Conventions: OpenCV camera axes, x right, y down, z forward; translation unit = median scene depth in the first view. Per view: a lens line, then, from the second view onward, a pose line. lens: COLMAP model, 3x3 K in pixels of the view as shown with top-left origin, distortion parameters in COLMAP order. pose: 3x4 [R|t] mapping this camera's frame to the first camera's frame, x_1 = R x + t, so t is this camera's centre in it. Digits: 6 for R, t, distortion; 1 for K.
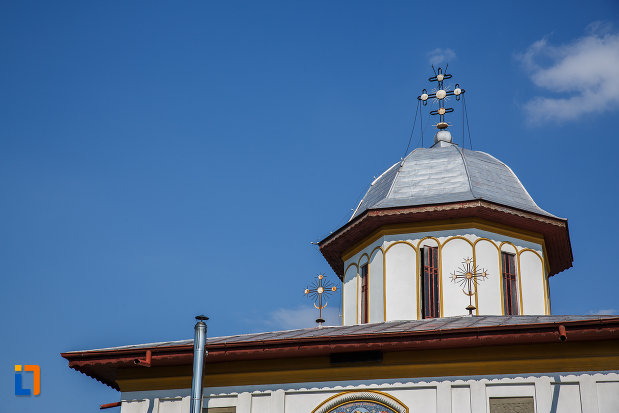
lens RADIAL K [[1187.9, 0, 309.5], [0, 1187.9, 206.5], [0, 0, 1]] dist [0.244627, 0.152603]
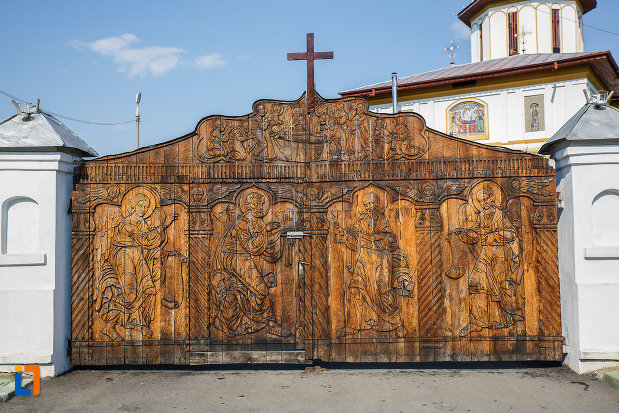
lens RADIAL K [[677.9, 0, 309.5], [0, 677.9, 206.5], [0, 0, 1]] dist [0.012289, 0.029241]
pose [[0.961399, -0.051654, -0.270265, 0.092532], [0.142459, 0.933771, 0.328294, -0.118784], [0.235408, -0.354123, 0.905086, -0.308130]]
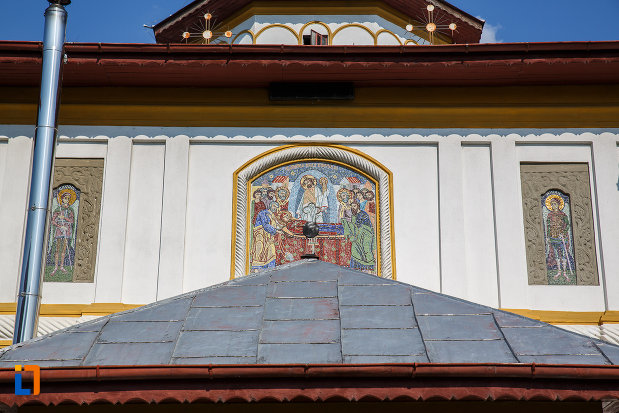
lens RADIAL K [[1187.9, 0, 309.5], [0, 1187.9, 206.5], [0, 0, 1]] dist [0.244627, 0.152603]
pose [[0.967594, 0.075505, 0.240957, -0.106702], [-0.086906, 0.995528, 0.037029, 0.162186], [-0.237084, -0.056770, 0.969829, 0.391309]]
